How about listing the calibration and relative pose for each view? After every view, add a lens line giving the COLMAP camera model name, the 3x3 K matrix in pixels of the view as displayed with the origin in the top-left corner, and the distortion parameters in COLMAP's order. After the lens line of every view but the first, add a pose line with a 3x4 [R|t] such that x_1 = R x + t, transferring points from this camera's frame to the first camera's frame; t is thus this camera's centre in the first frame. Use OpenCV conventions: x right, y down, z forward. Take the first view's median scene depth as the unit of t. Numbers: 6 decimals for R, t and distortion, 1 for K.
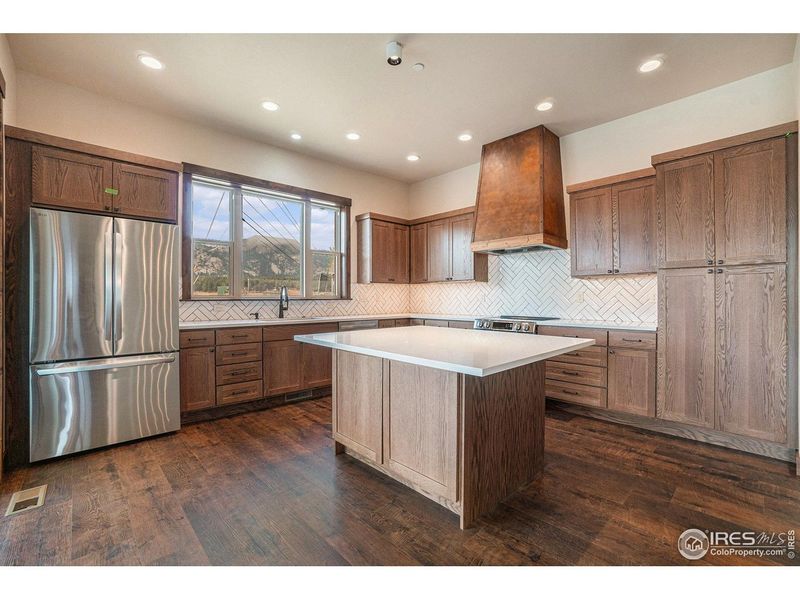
lens RADIAL K [[355.0, 0, 404.8], [0, 355.0, 296.1], [0, 0, 1]] dist [-0.046267, 0.000351]
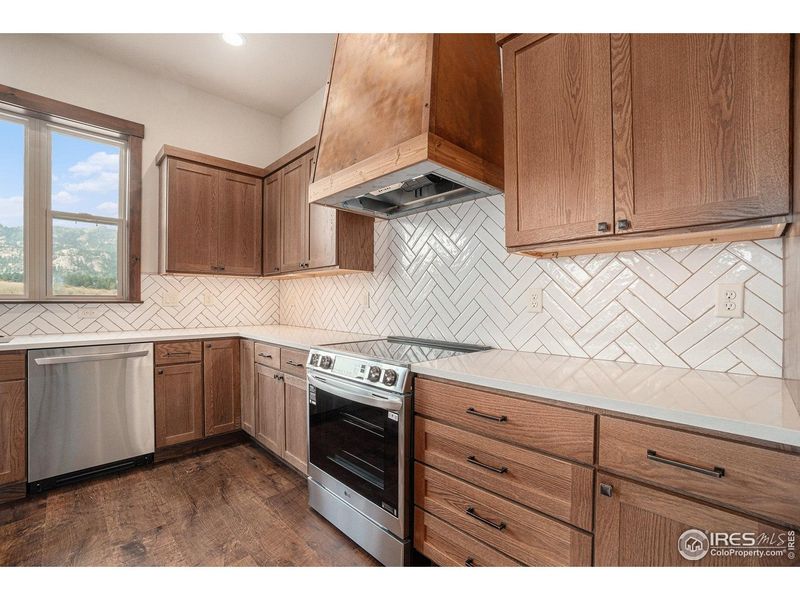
lens RADIAL K [[359.5, 0, 400.0], [0, 359.5, 300.0], [0, 0, 1]] dist [-0.035050, 0.000266]
pose [[0.999962, 0.004766, 0.007344, 0.286884], [-0.004803, 0.999976, 0.005037, 0.000550], [-0.007320, -0.005072, 0.999960, 0.487480]]
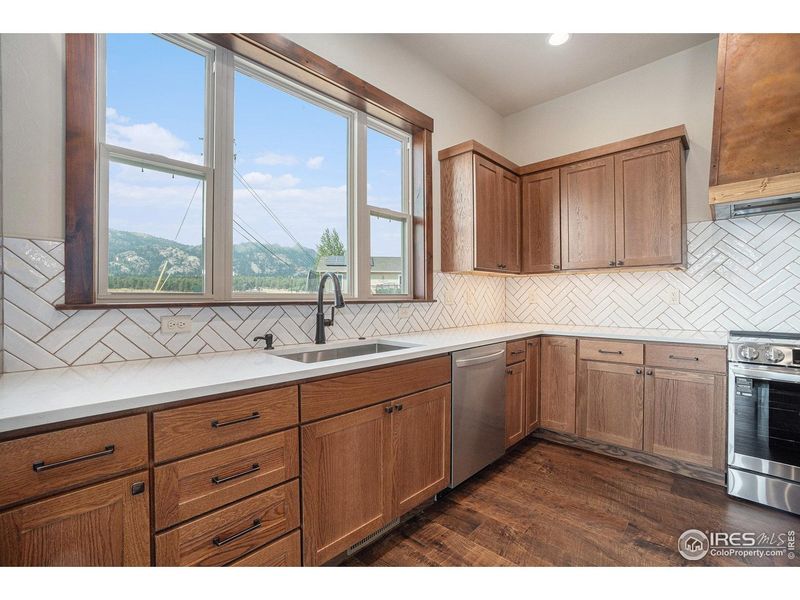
lens RADIAL K [[355.0, 0, 404.8], [0, 355.0, 296.1], [0, 0, 1]] dist [-0.046267, 0.000351]
pose [[0.998771, -0.002232, 0.049520, -0.250362], [0.002150, 0.999996, 0.001711, 0.000591], [-0.049524, -0.001602, 0.998772, 0.510424]]
